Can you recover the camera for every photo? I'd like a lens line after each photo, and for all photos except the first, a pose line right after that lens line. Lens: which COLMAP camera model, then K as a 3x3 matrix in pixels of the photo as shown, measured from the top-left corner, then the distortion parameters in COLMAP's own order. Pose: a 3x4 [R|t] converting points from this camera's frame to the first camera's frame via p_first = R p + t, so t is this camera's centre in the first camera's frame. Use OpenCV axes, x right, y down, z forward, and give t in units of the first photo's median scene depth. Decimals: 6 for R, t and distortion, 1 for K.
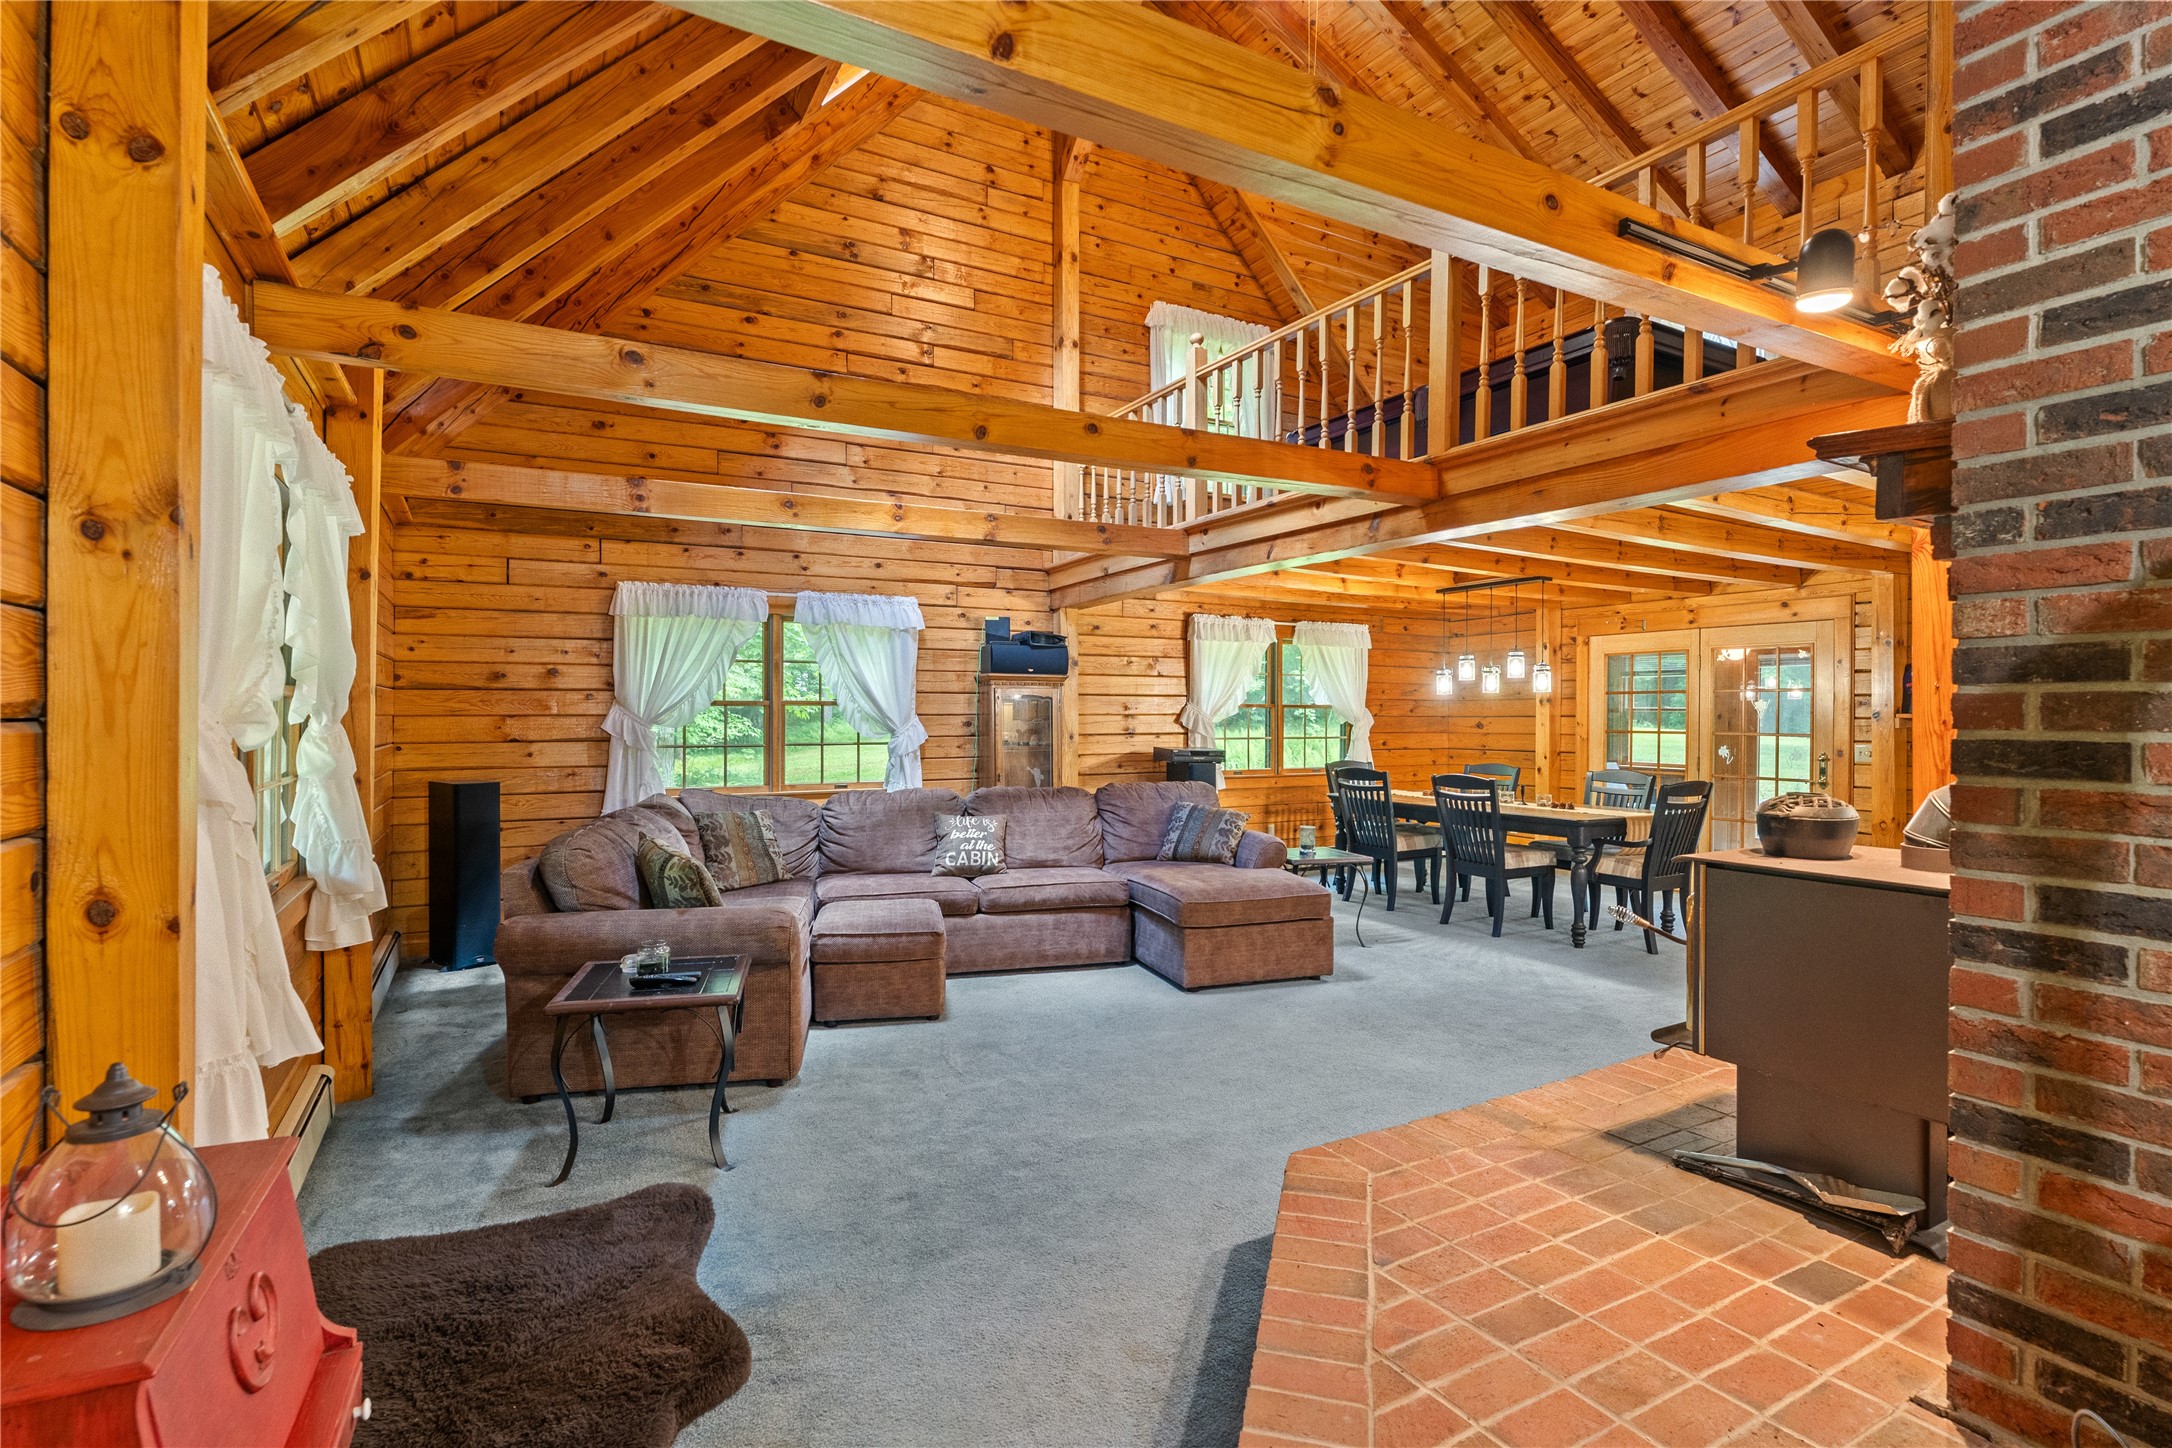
lens RADIAL K [[1024.2, 0, 1079.5], [0, 1024.2, 719.6], [0, 0, 1]] dist [0.008079, 0.000372]
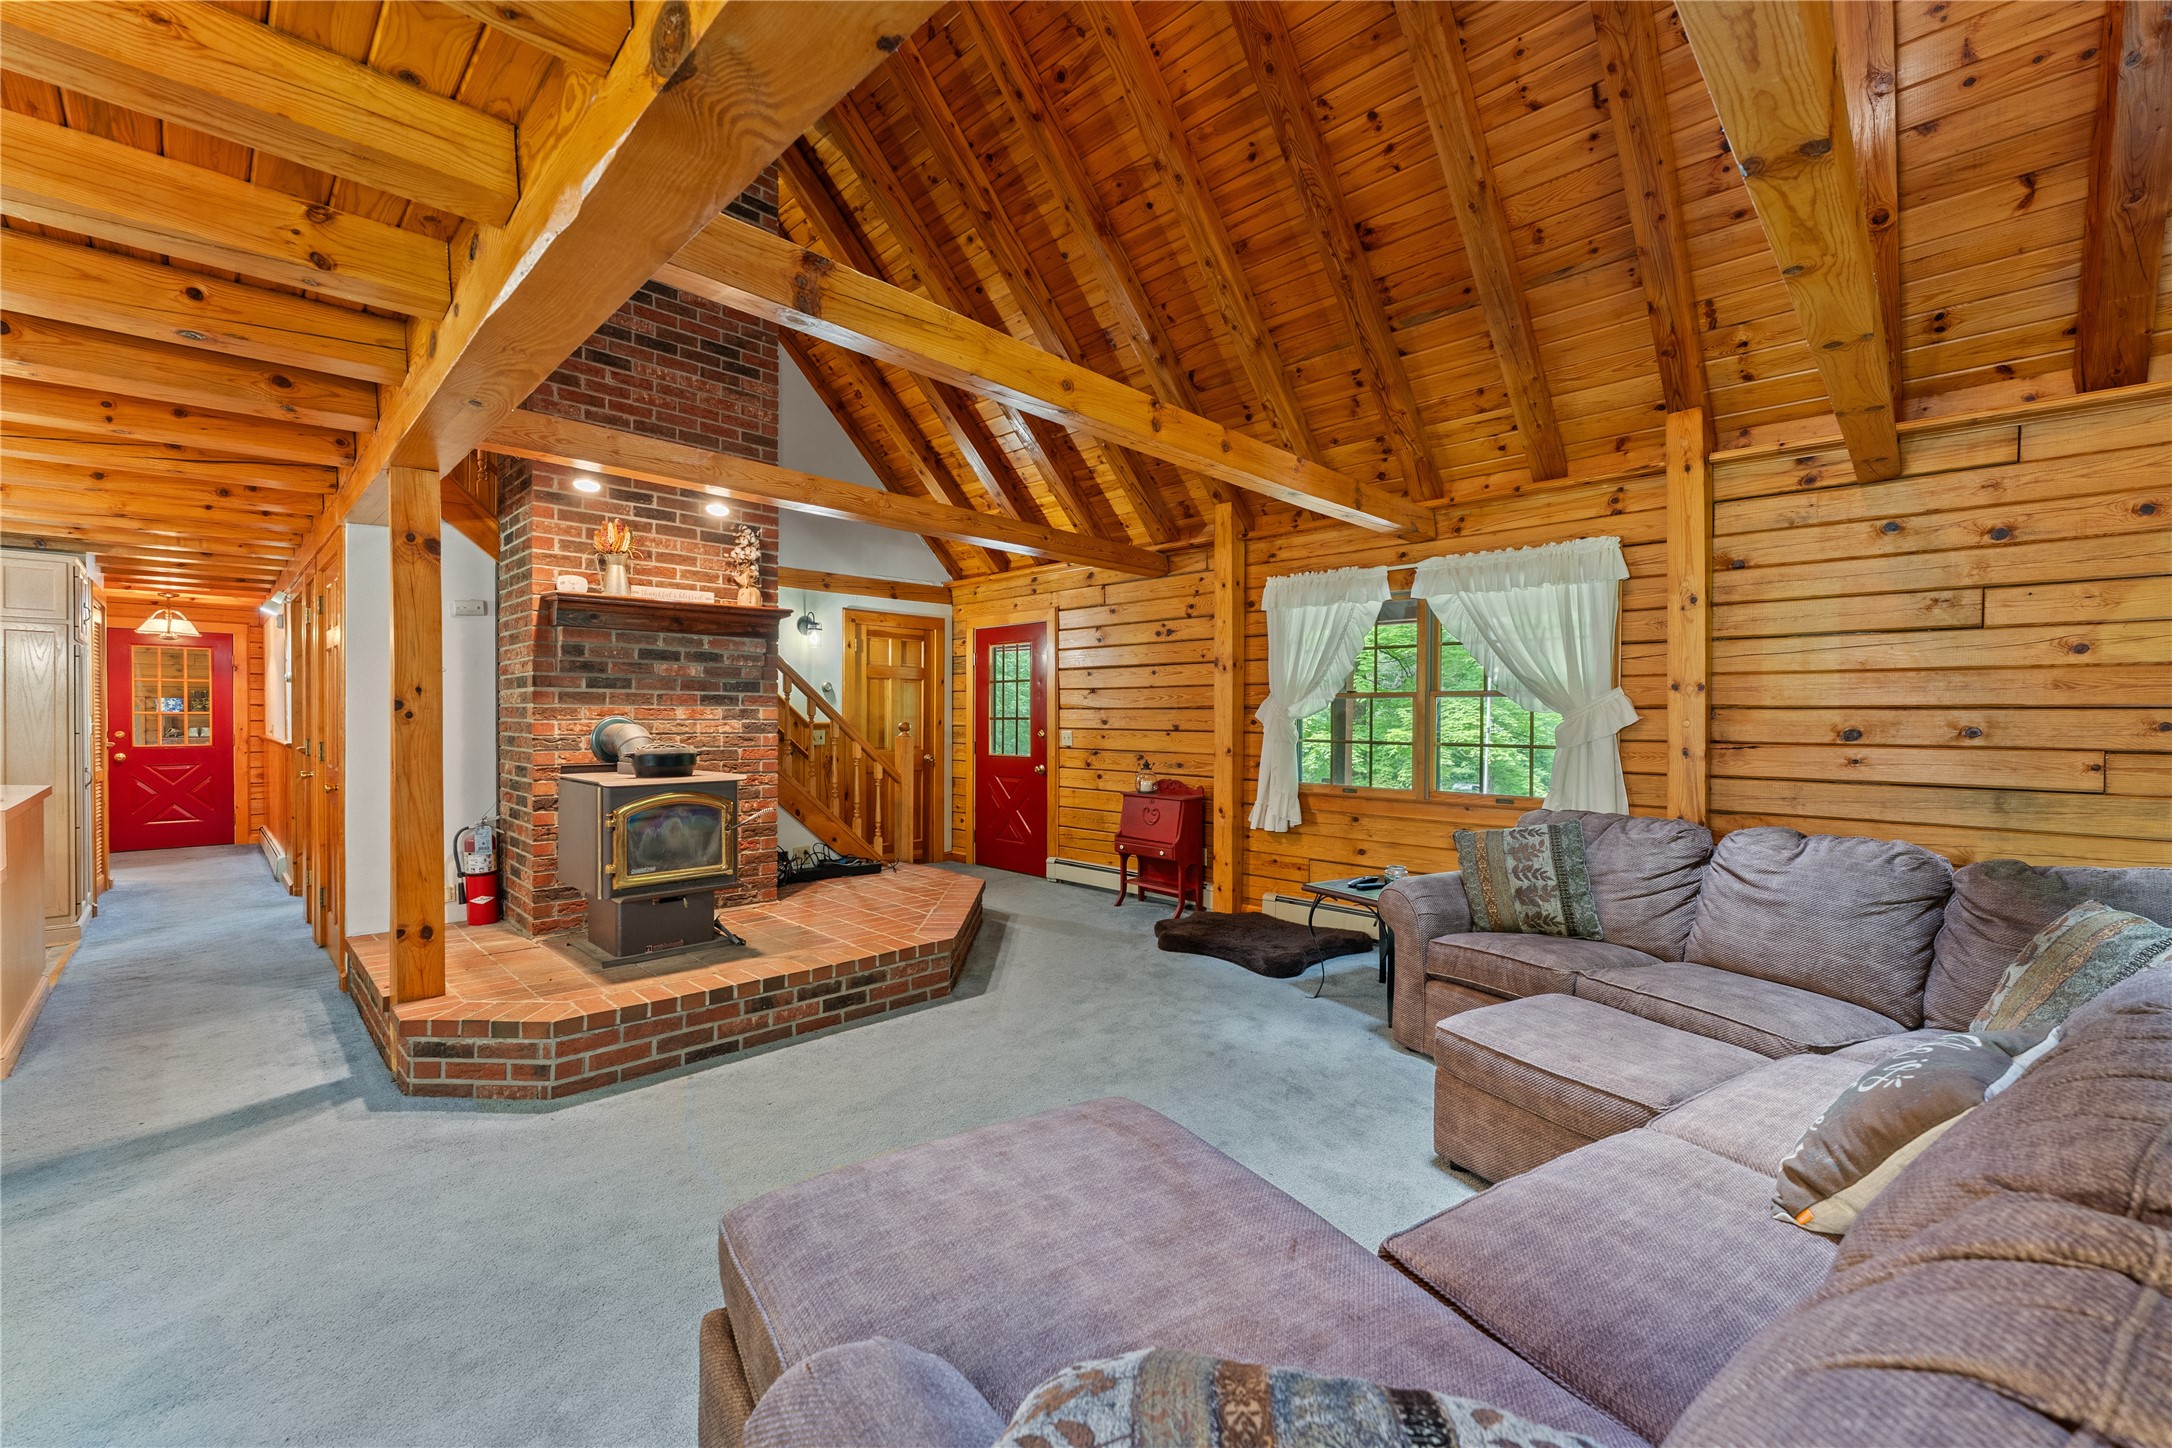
lens RADIAL K [[885.8, 0, 1084.2], [0, 885.8, 724.4], [0, 0, 1]] dist [-0.000808, 0.000539]
pose [[-0.962463, -0.003119, -0.271393, 0.150543], [-0.008484, 0.999791, 0.018599, 0.001793], [0.271279, 0.020204, -0.962289, 0.933279]]
